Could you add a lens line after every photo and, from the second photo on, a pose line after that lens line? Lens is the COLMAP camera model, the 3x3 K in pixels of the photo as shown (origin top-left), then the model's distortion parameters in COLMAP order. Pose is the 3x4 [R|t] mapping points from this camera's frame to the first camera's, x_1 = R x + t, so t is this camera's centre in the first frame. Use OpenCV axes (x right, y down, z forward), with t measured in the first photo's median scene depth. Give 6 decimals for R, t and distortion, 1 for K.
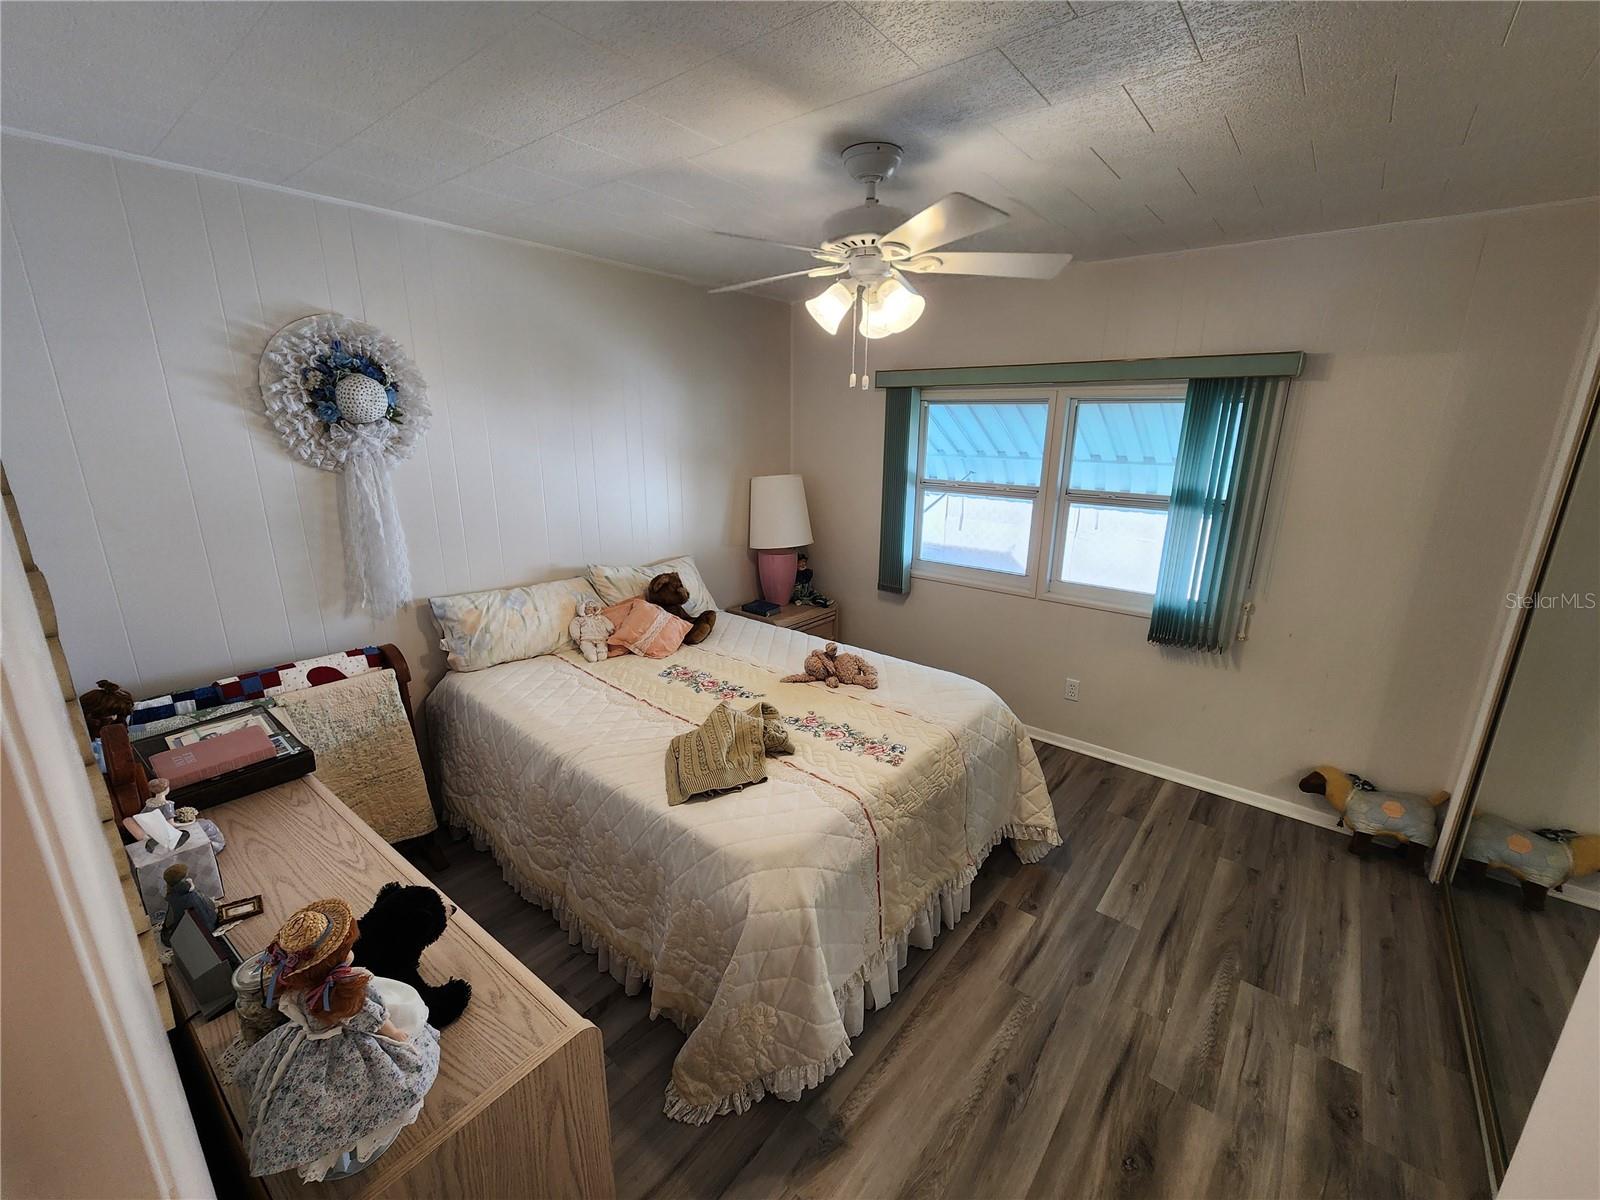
lens RADIAL K [[662.1, 0, 797.1], [0, 662.1, 606.1], [0, 0, 1]] dist [0.001896, 0.001358]
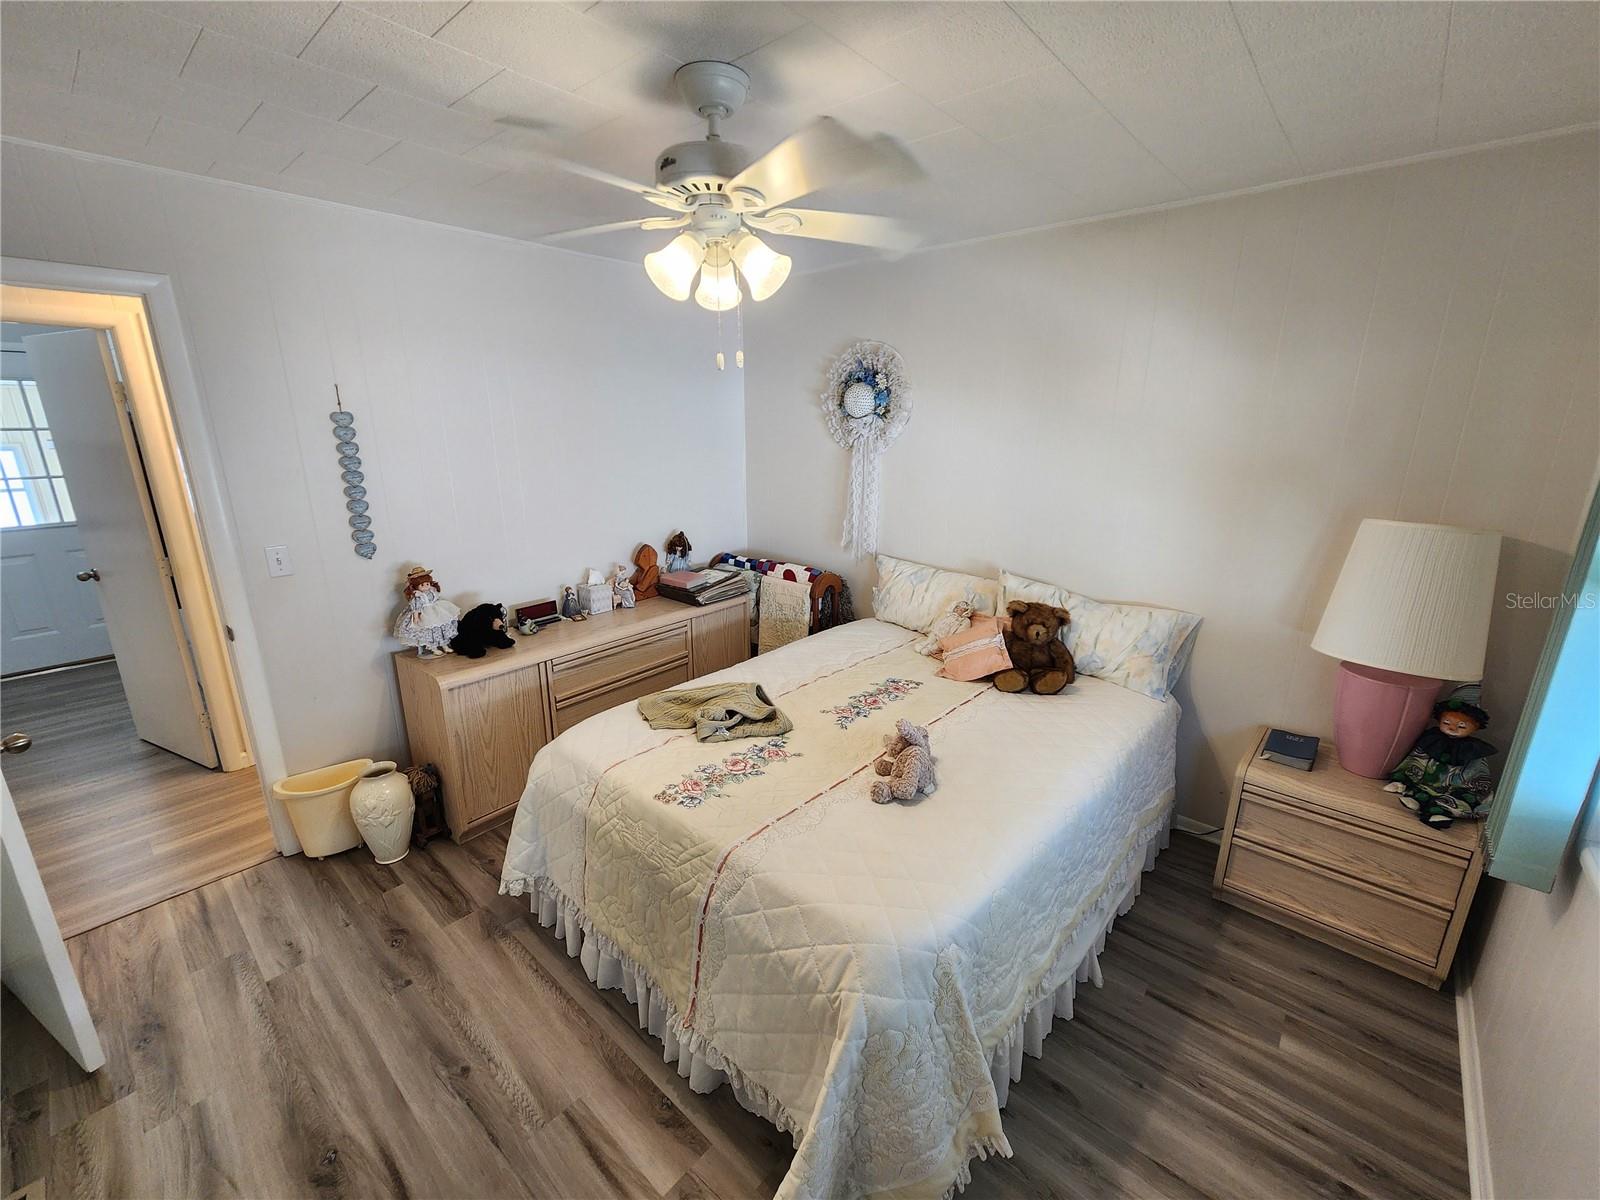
lens RADIAL K [[662.1, 0, 800.6], [0, 662.1, 605.5], [0, 0, 1]] dist [0.001896, 0.001358]
pose [[-0.037993, 0.264944, -0.963515, 0.933473], [-0.272374, 0.924956, 0.265082, -0.286314], [0.961441, 0.272507, 0.037022, 1.089150]]
